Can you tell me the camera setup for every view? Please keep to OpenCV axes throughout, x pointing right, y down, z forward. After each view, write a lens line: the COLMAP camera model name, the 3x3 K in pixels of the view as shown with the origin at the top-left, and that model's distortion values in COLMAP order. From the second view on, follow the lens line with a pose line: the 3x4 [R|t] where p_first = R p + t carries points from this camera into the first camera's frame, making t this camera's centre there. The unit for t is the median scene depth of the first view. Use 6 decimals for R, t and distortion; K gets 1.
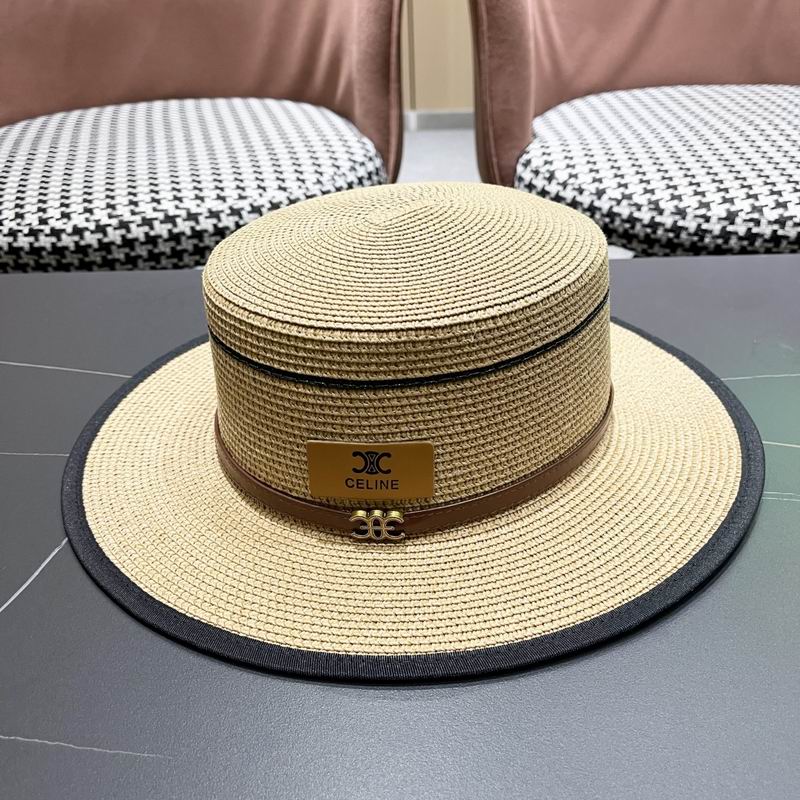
lens RADIAL K [[835.5, 0, 406.0], [0, 835.5, 411.0], [0, 0, 1]] dist [0.018777, 0.000000]
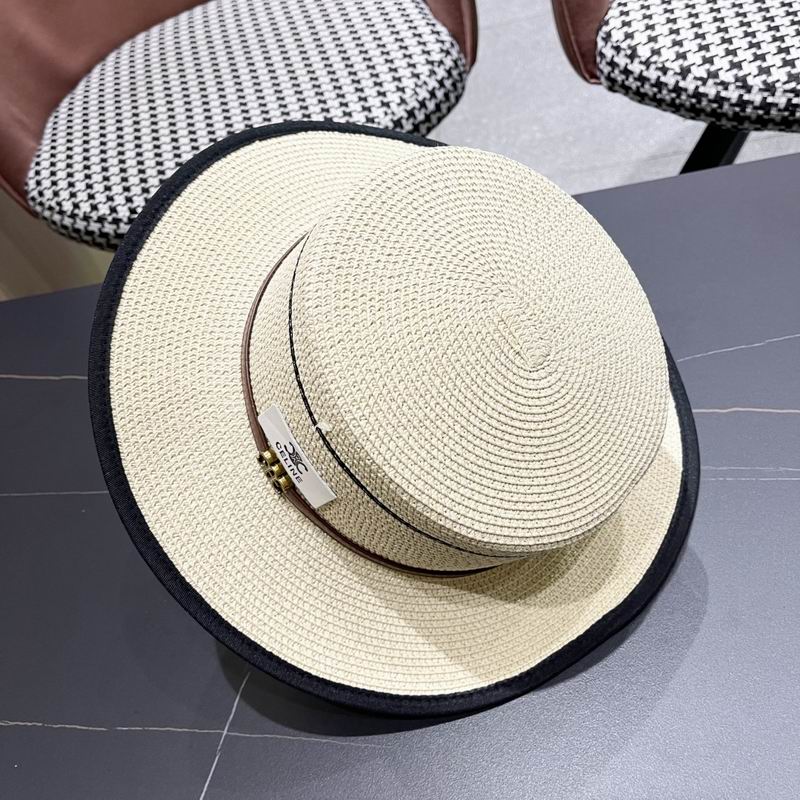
lens RADIAL K [[835.5, 0, 405.8], [0, 835.5, 412.5], [0, 0, 1]] dist [0.018777, 0.000000]
pose [[0.978394, -0.125613, -0.164212, 0.022810], [0.169498, 0.942142, 0.289204, -0.228235], [0.118383, -0.310789, 0.943078, -0.098692]]
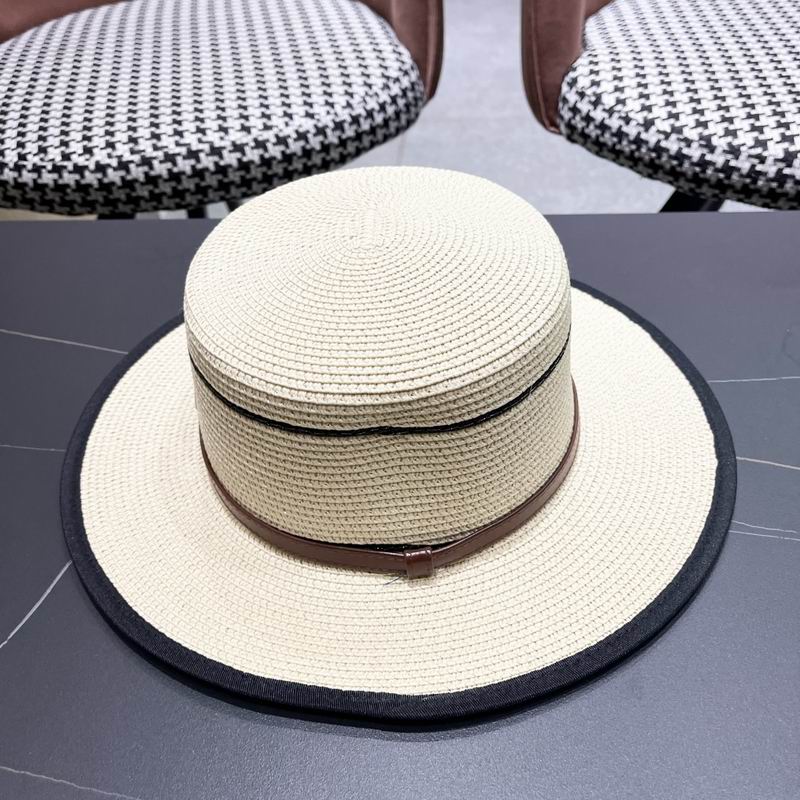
lens RADIAL K [[835.5, 0, 401.7], [0, 835.5, 414.5], [0, 0, 1]] dist [0.018777, 0.000000]
pose [[0.997148, 0.027380, -0.070335, 0.034767], [-0.014770, 0.984652, 0.173903, -0.103093], [0.074017, -0.172368, 0.982248, 0.013996]]
